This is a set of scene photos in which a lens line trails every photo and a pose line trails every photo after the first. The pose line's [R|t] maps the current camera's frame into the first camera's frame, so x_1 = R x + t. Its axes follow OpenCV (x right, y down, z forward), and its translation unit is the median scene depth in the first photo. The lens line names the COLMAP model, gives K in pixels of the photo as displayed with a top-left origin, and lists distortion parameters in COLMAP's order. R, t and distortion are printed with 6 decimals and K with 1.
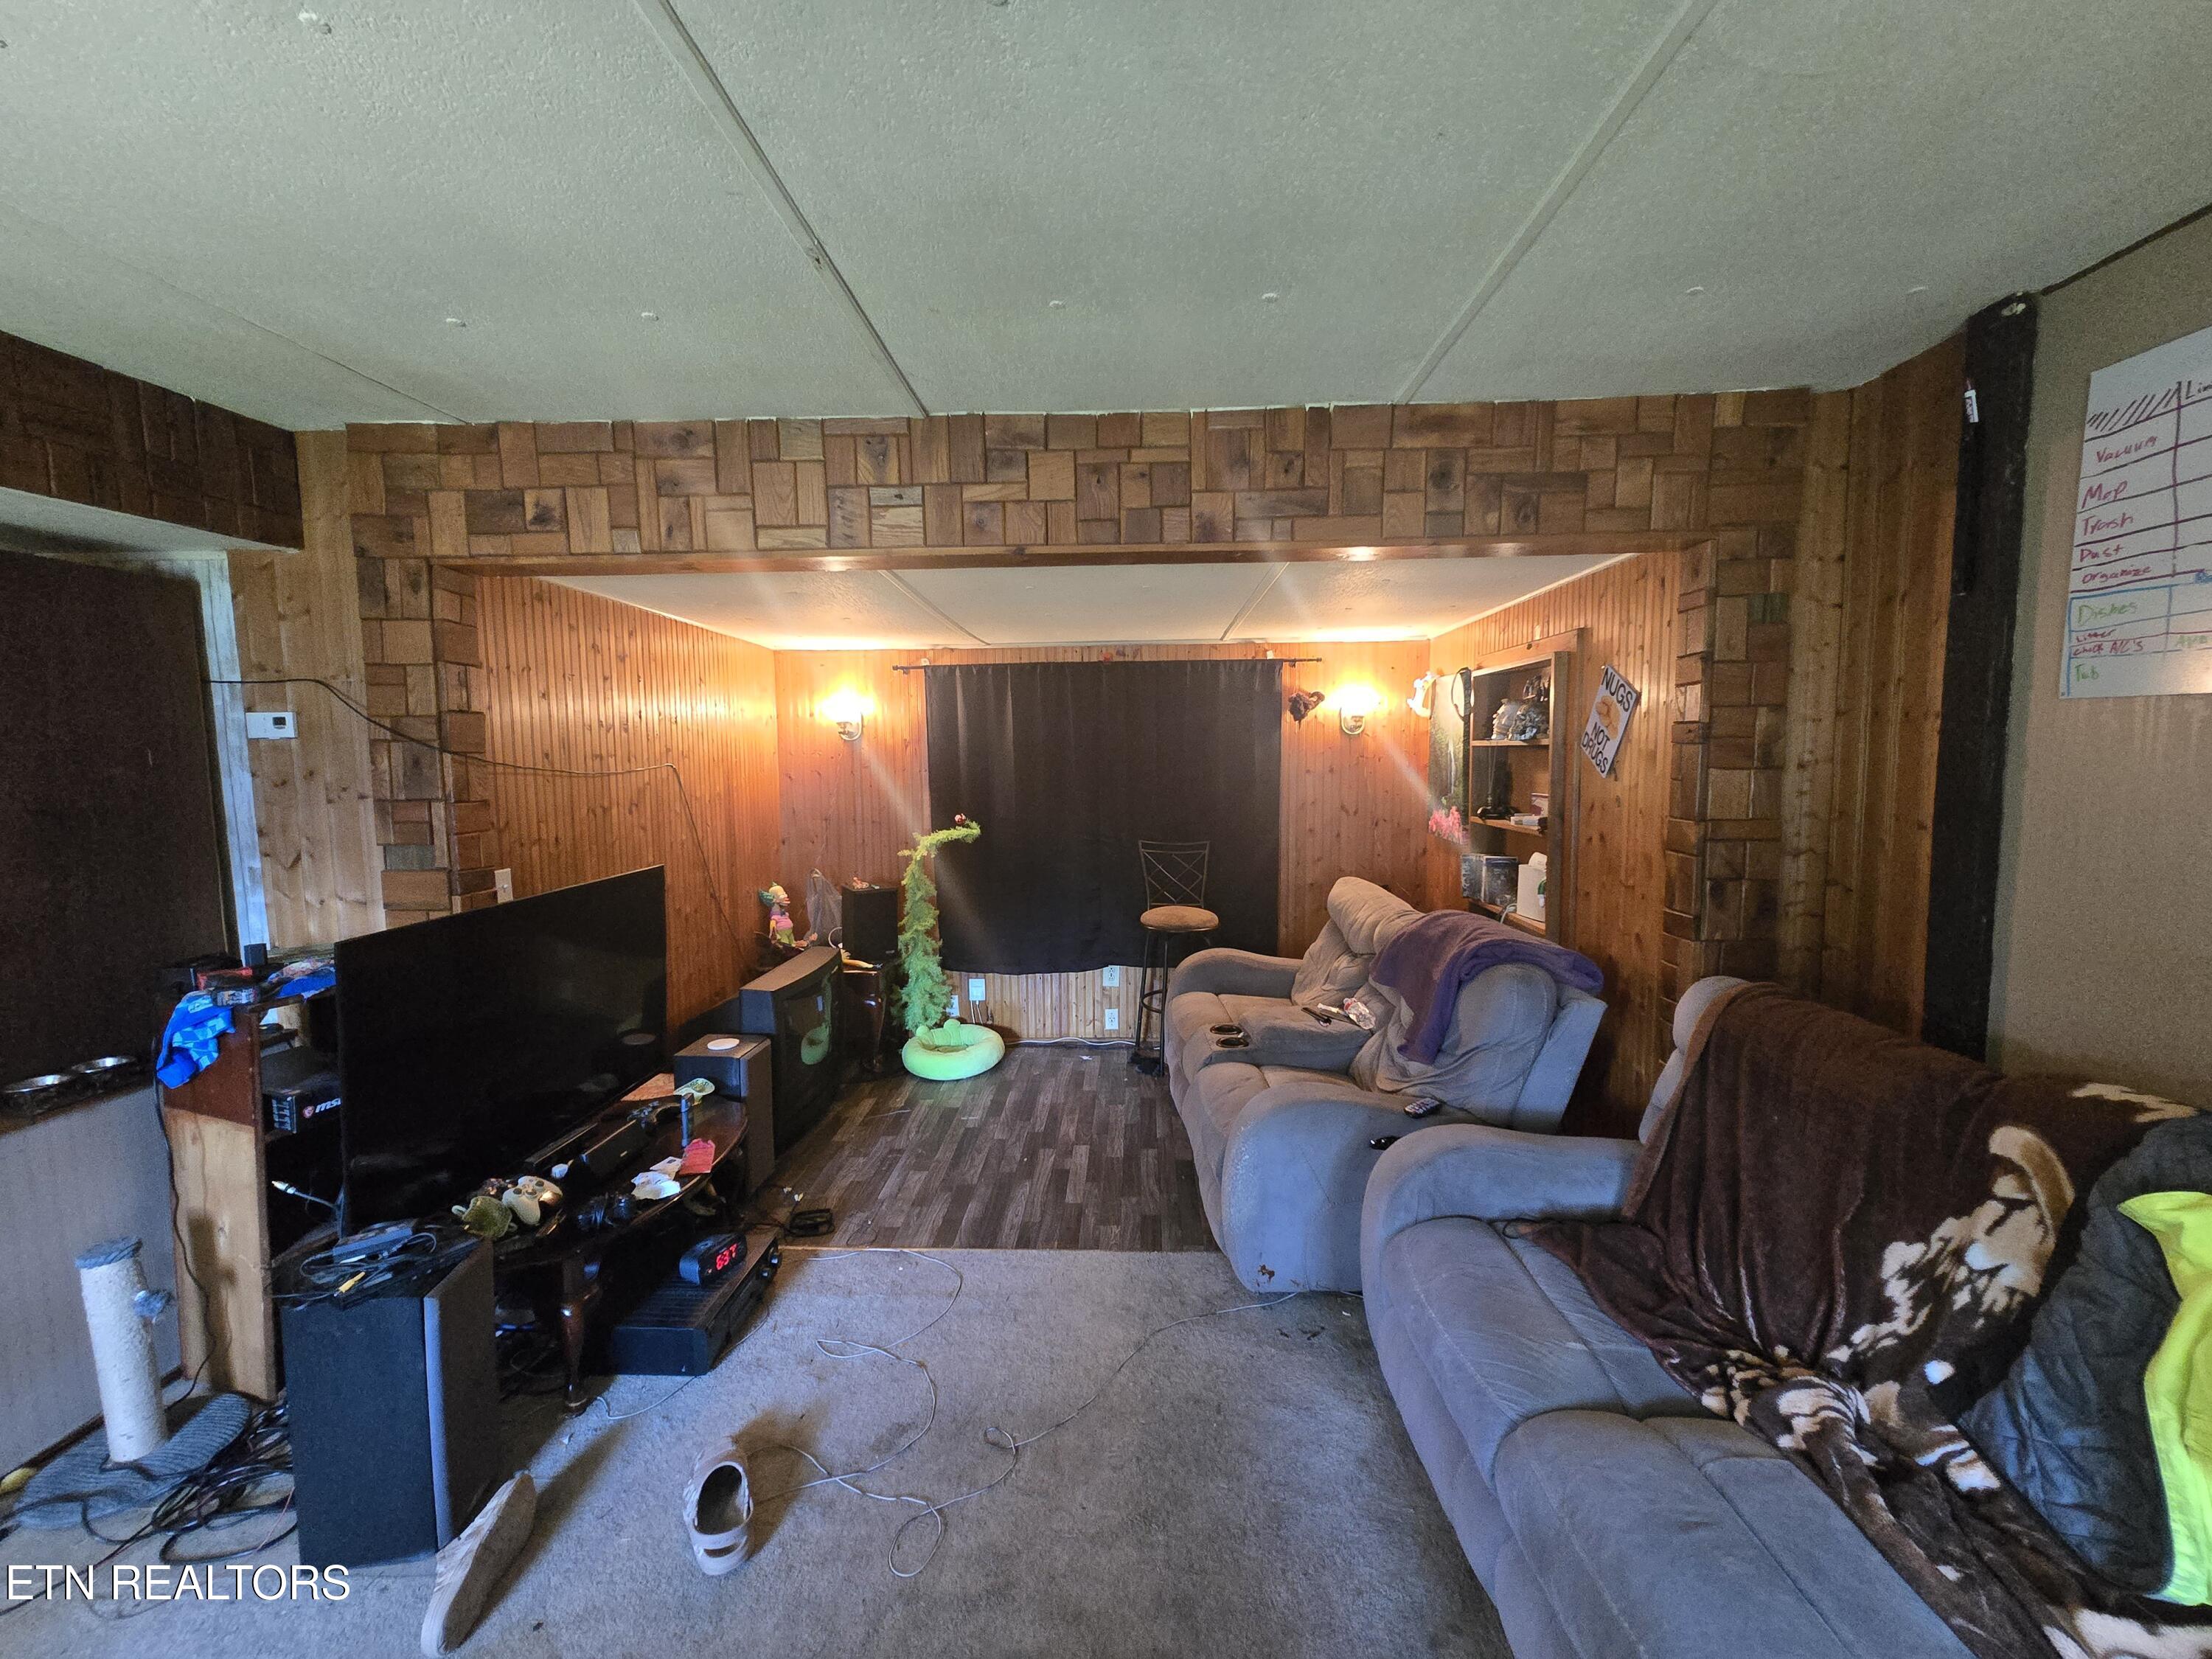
lens RADIAL K [[897.1, 0, 1110.1], [0, 897.1, 831.7], [0, 0, 1]] dist [-0.002858, 0.000355]
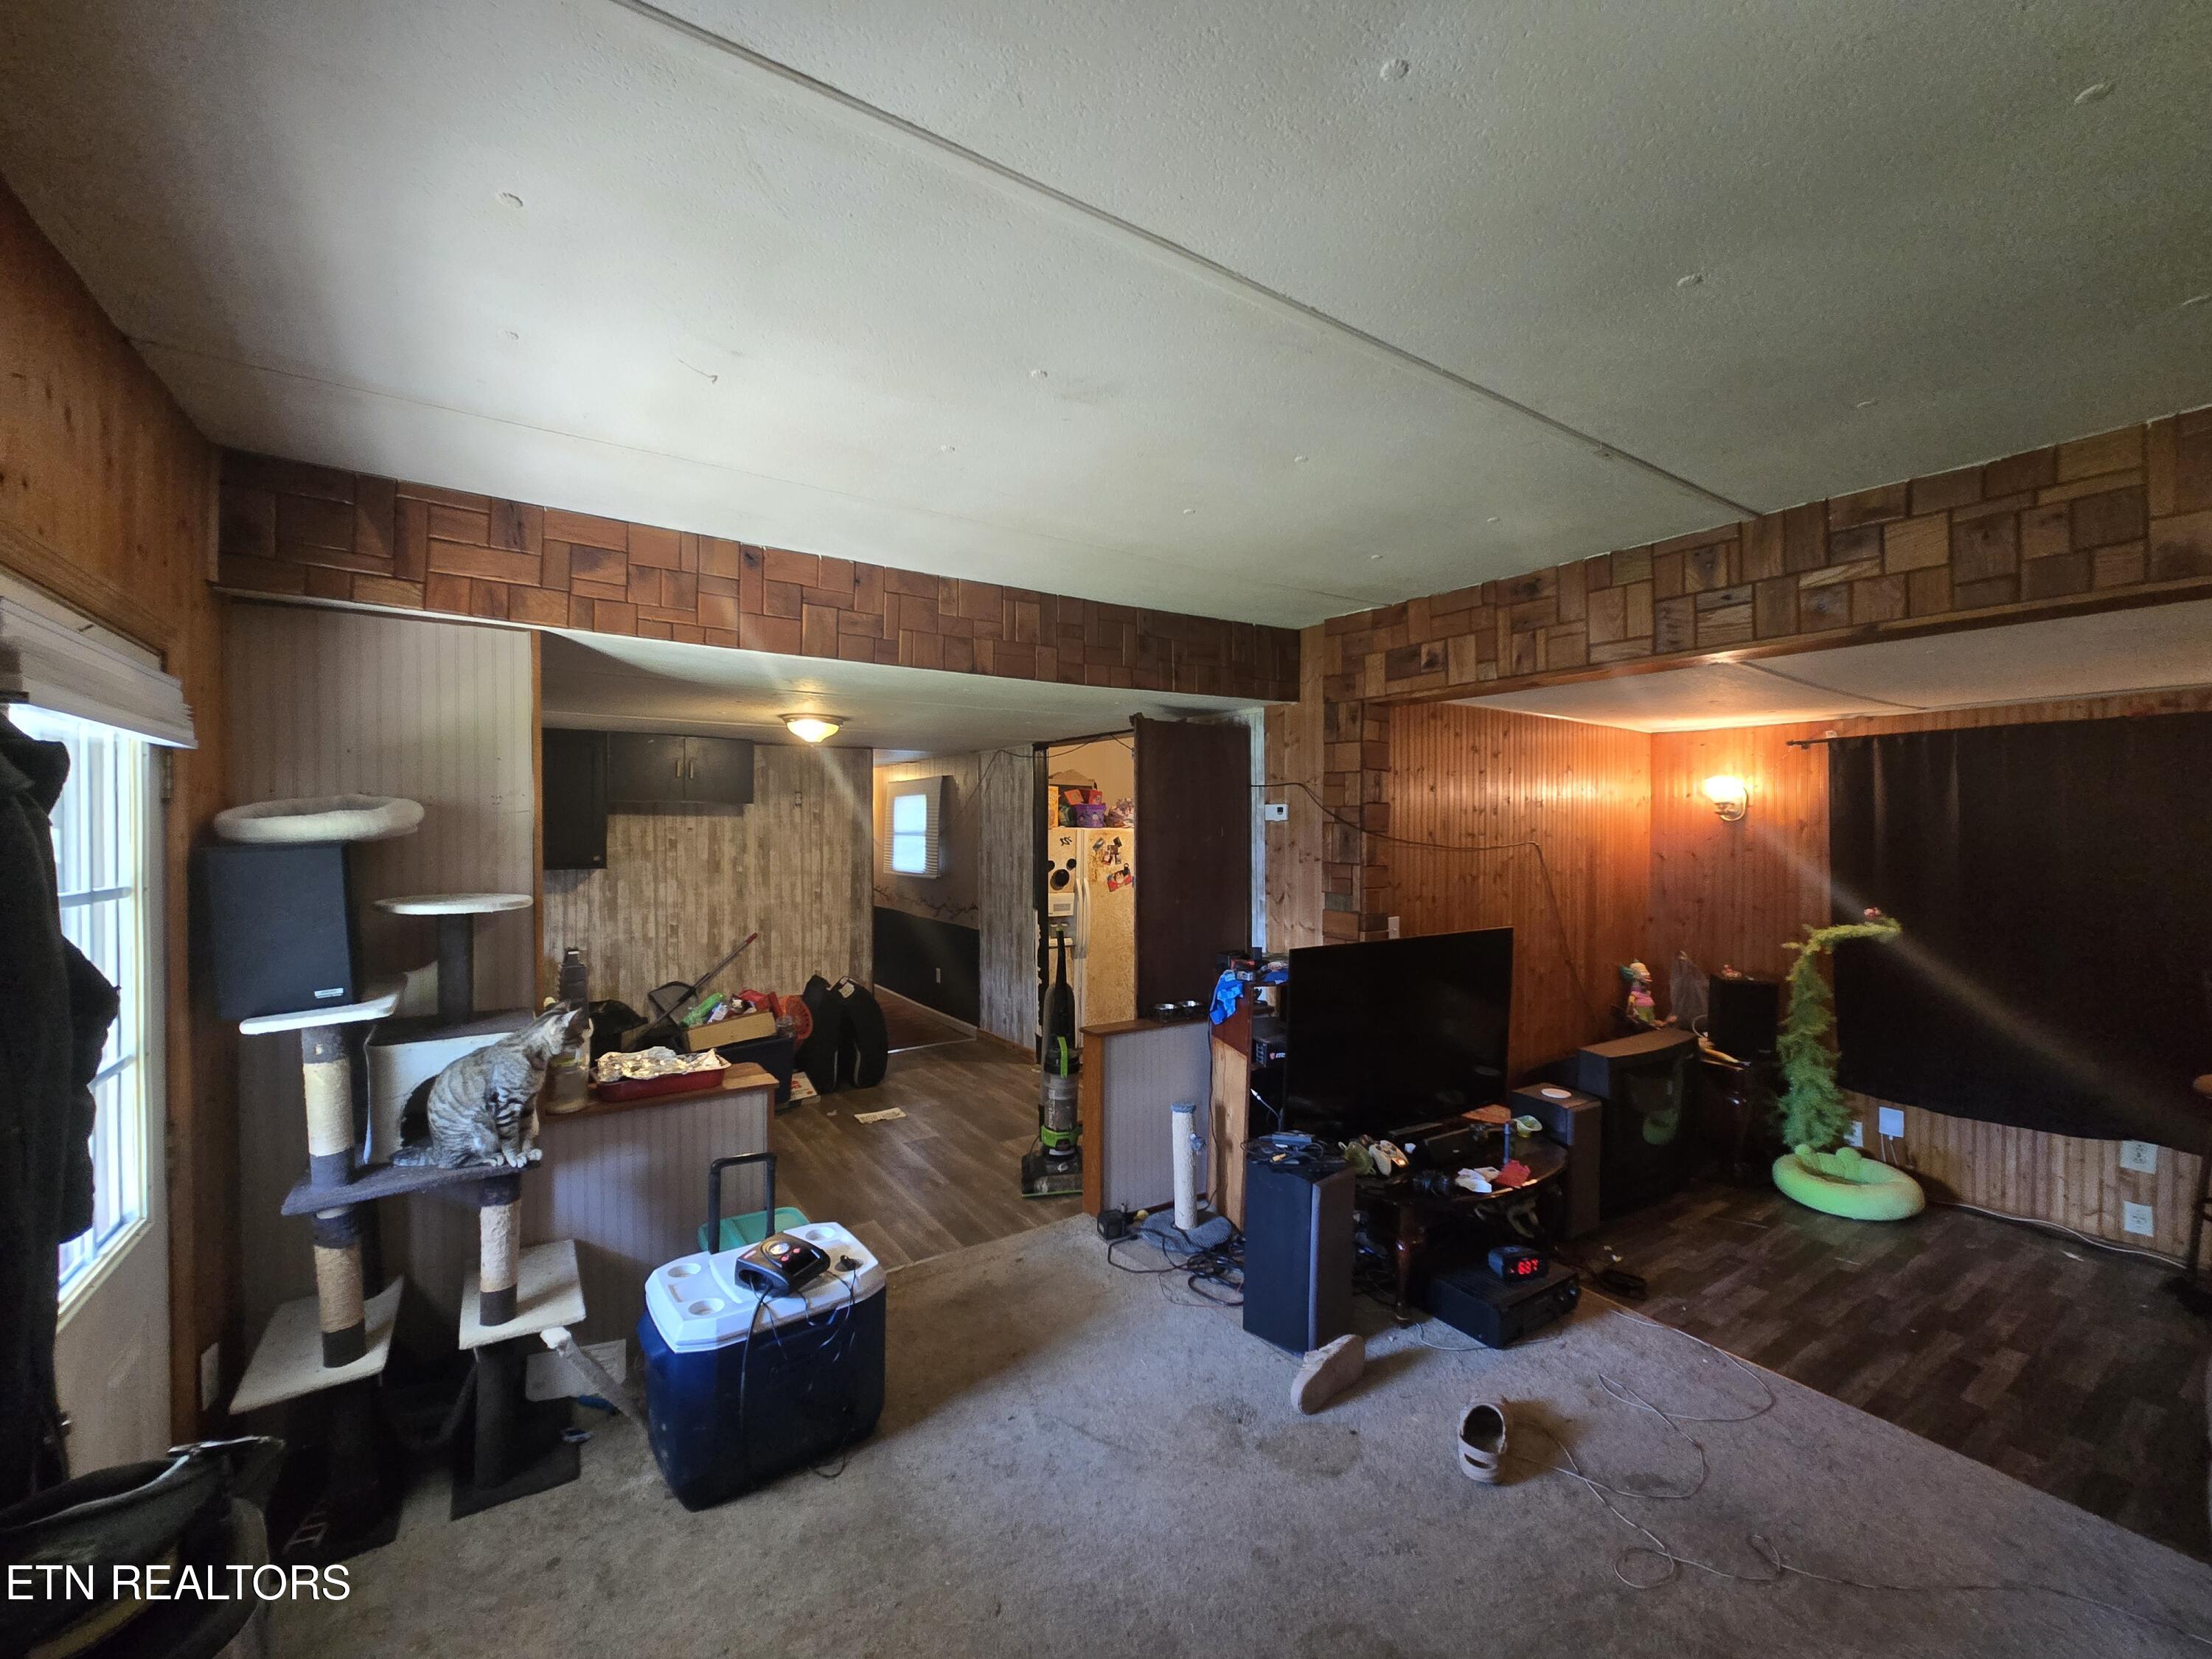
lens RADIAL K [[897.1, 0, 1111.0], [0, 897.1, 833.1], [0, 0, 1]] dist [-0.002858, 0.000355]
pose [[0.581406, 0.018518, -0.813403, 0.203839], [-0.082692, 0.995909, -0.036433, 0.000656], [0.809400, 0.088444, 0.580559, -0.172712]]
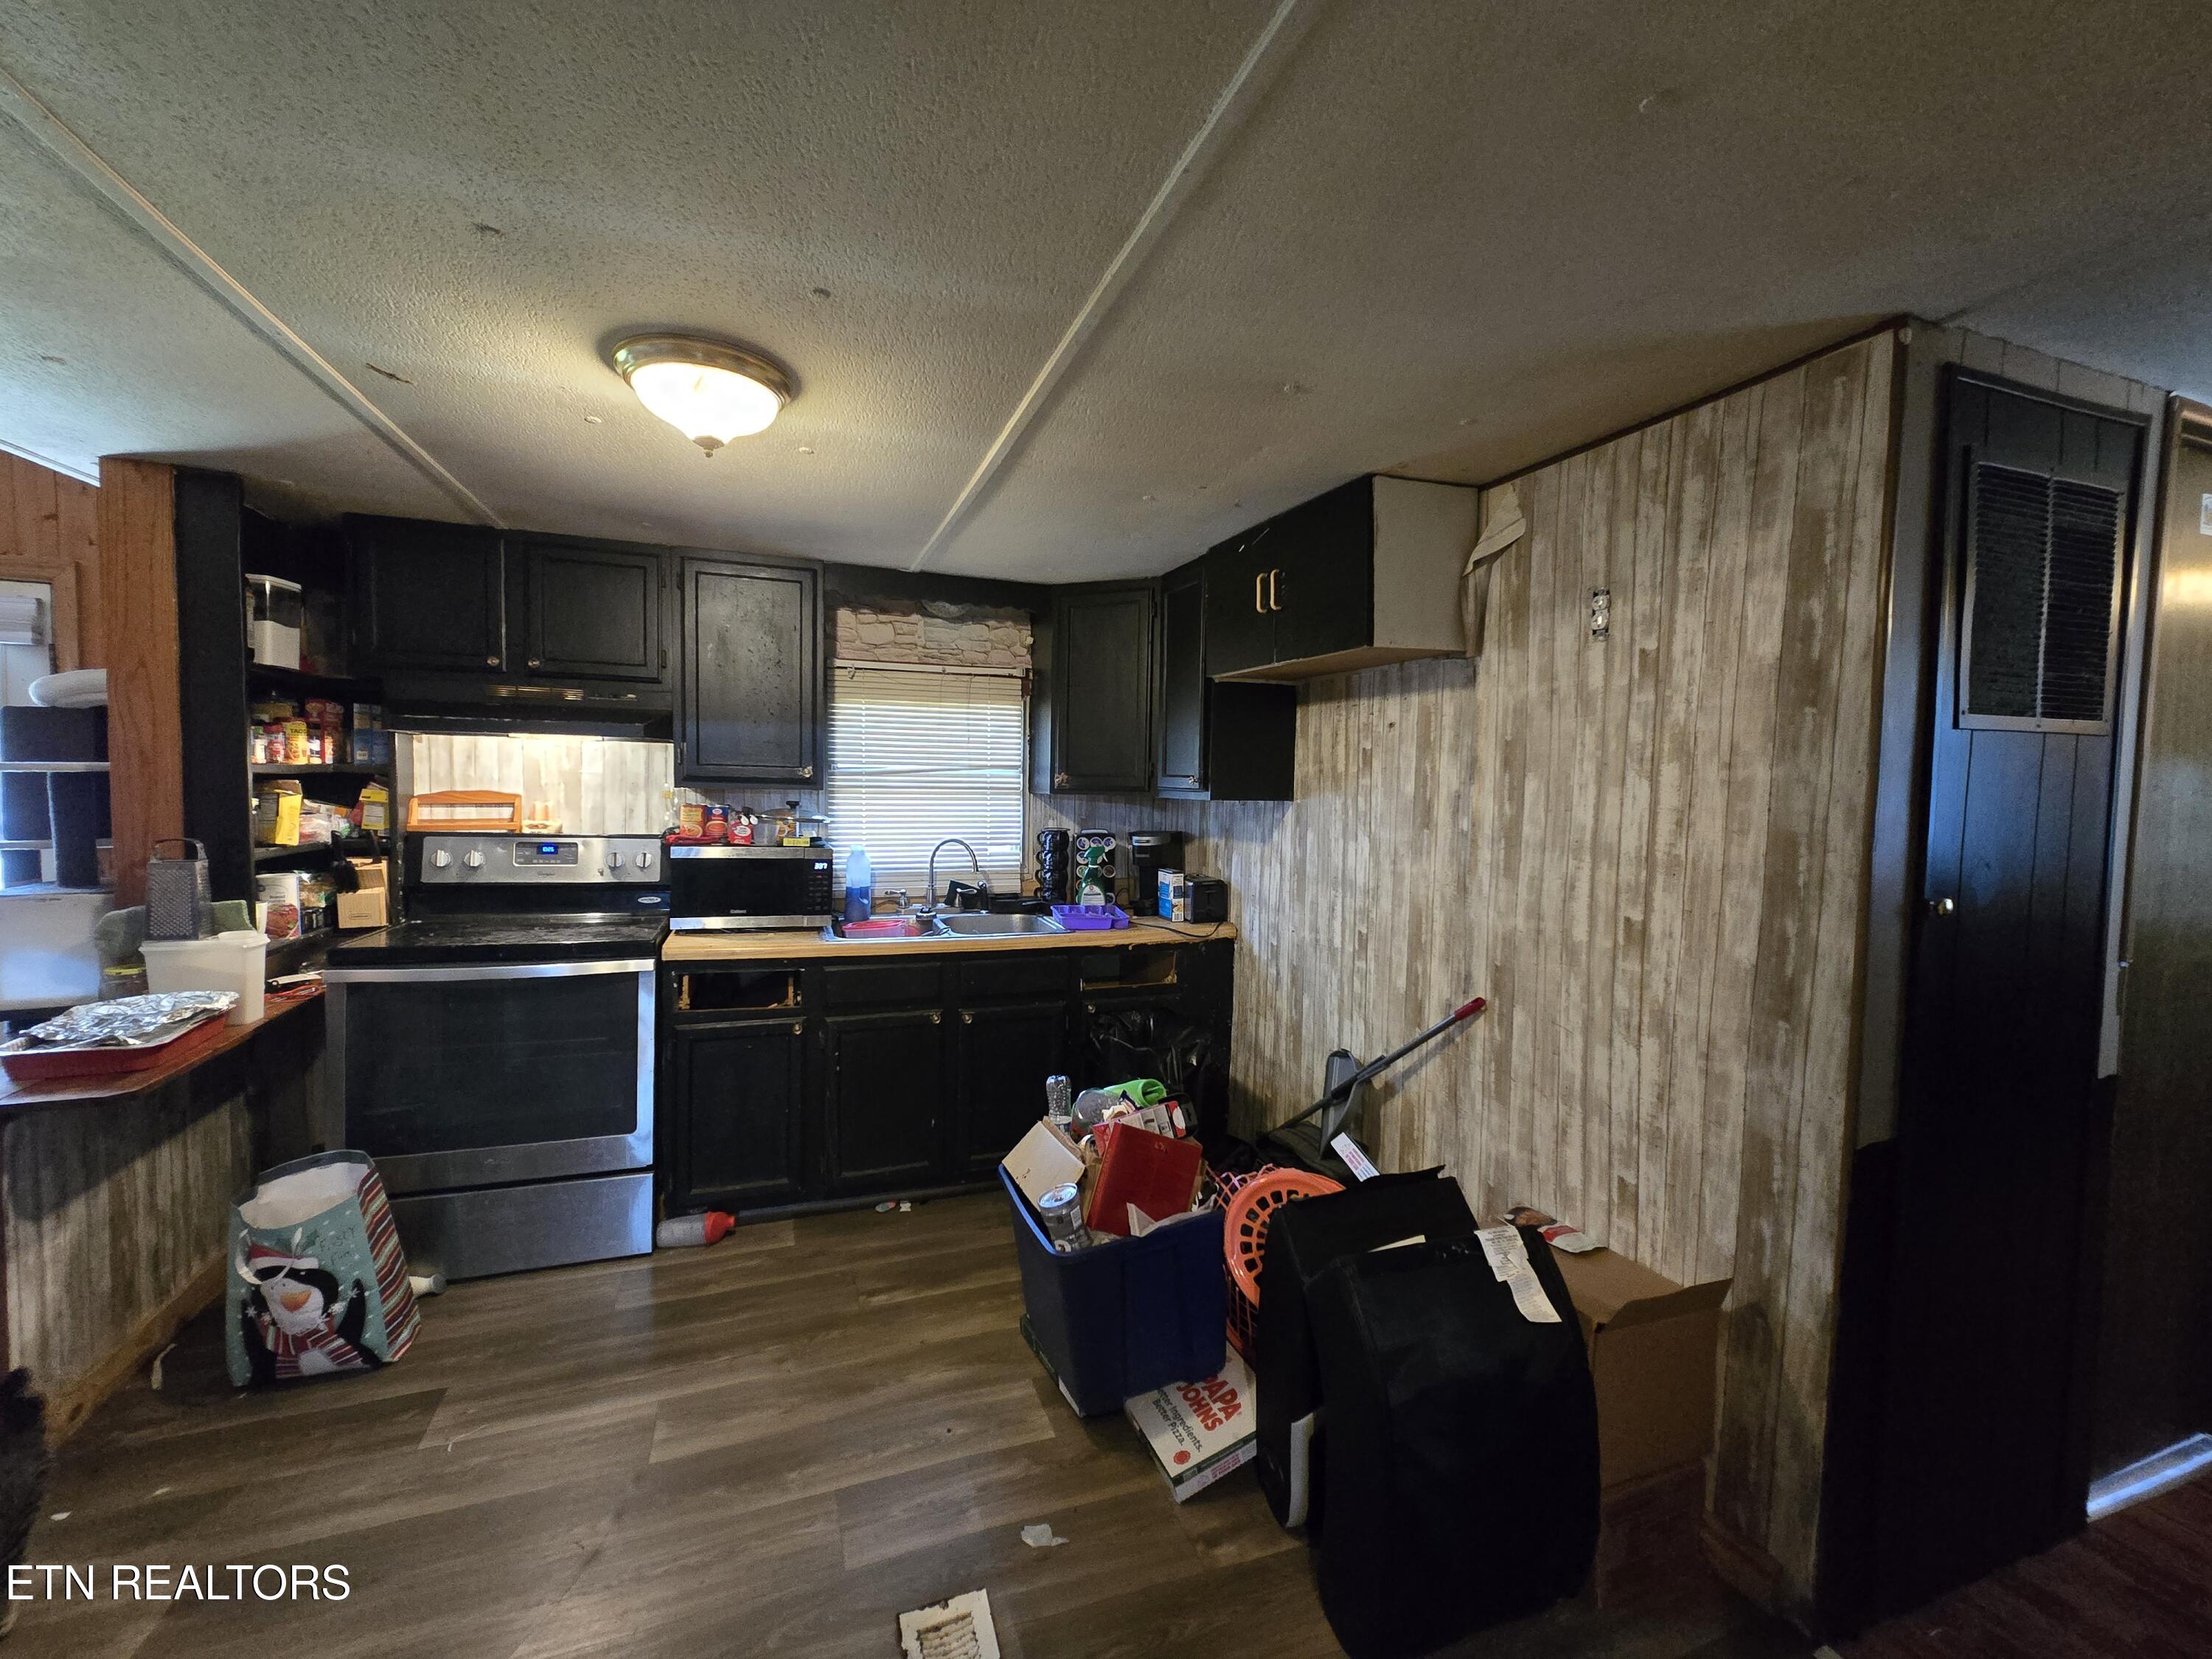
lens RADIAL K [[897.1, 0, 1102.0], [0, 897.1, 833.5], [0, 0, 1]] dist [-0.002858, 0.000355]
pose [[-0.926824, 0.020944, -0.374911, -0.261697], [-0.038189, 0.988009, 0.149601, -0.005436], [0.373549, 0.152971, -0.914910, 0.159443]]
